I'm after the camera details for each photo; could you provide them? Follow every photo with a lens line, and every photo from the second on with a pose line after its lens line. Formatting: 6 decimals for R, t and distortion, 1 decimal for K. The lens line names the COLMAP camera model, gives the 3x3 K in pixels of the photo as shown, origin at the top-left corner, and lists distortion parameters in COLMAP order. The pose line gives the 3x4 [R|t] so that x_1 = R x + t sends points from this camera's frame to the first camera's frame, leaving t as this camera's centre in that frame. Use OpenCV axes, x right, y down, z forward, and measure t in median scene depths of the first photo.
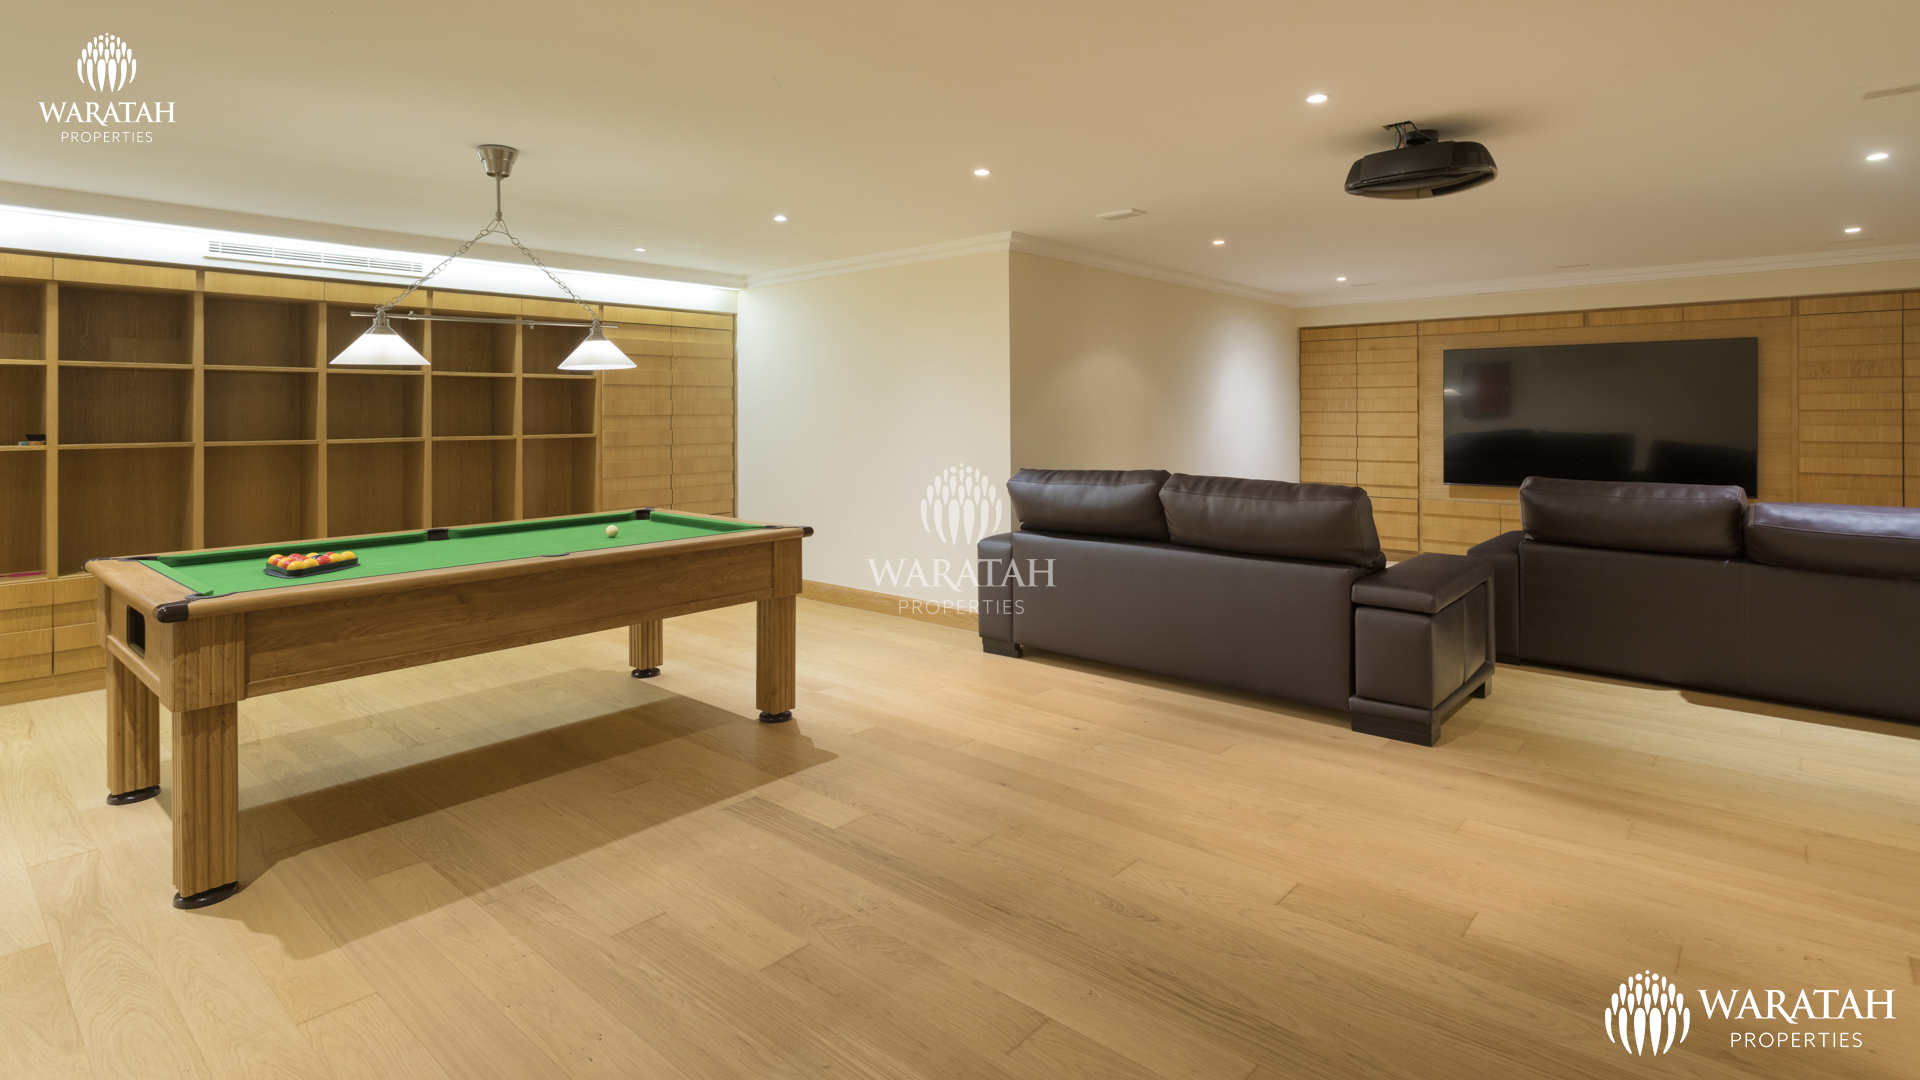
lens RADIAL K [[915.9, 0, 953.1], [0, 915.9, 412.3], [0, 0, 1]] dist [0.000927, 0.000020]
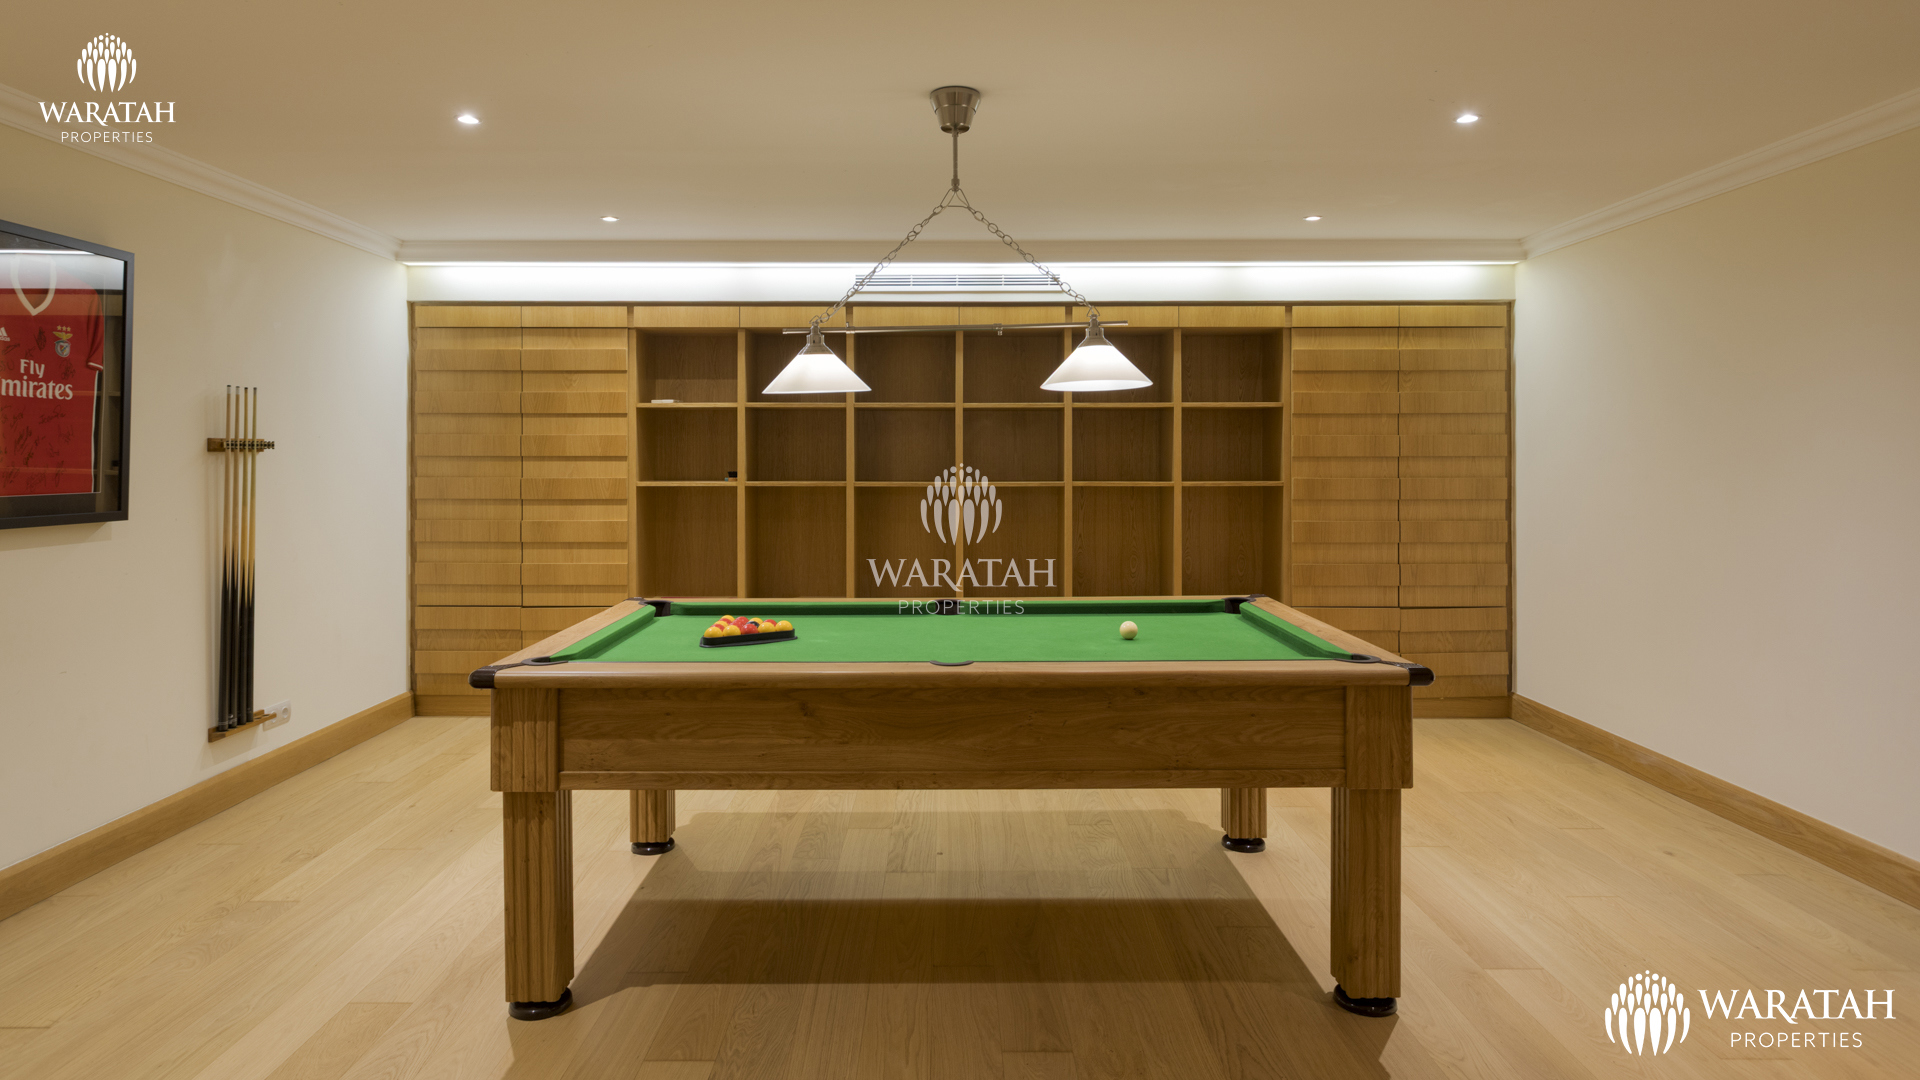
lens RADIAL K [[1068.4, 0, 957.3], [0, 1068.4, 449.9], [0, 0, 1]] dist [-0.001728, 0.000879]
pose [[0.662054, 0.000540, -0.749456, 0.121814], [-0.002301, 0.999996, -0.001312, -0.000419], [0.749452, 0.002593, 0.662053, 0.363125]]
